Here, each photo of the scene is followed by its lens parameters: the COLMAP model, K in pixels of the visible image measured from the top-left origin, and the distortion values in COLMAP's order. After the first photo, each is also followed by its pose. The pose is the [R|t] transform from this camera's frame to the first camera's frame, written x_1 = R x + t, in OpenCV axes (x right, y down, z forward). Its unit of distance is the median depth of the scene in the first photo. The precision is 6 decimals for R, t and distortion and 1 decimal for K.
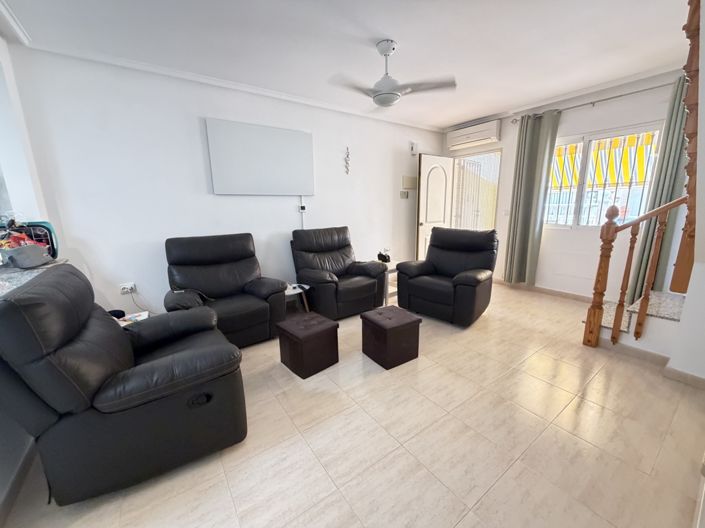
lens RADIAL K [[280.9, 0, 350.7], [0, 280.9, 264.4], [0, 0, 1]] dist [0.001466, 0.000241]
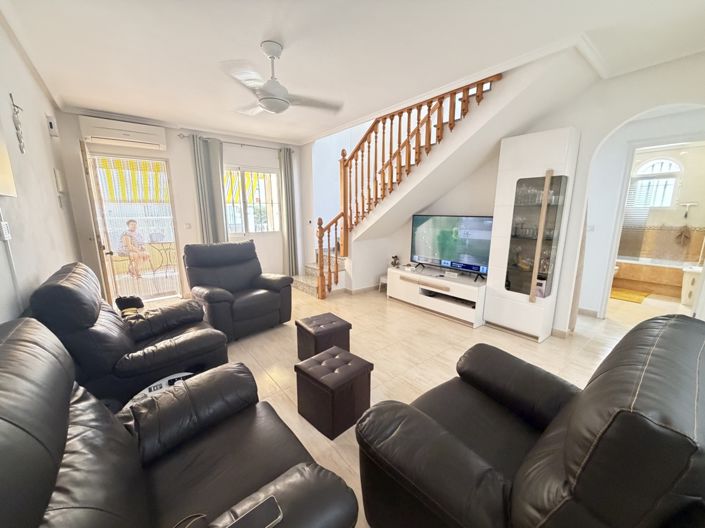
lens RADIAL K [[280.9, 0, 347.0], [0, 280.9, 266.6], [0, 0, 1]] dist [0.001466, 0.000241]
pose [[-0.045962, -0.173733, 0.983720, -0.616051], [0.214428, 0.960090, 0.179578, -0.133526], [-0.975658, 0.219191, -0.006874, 0.630321]]
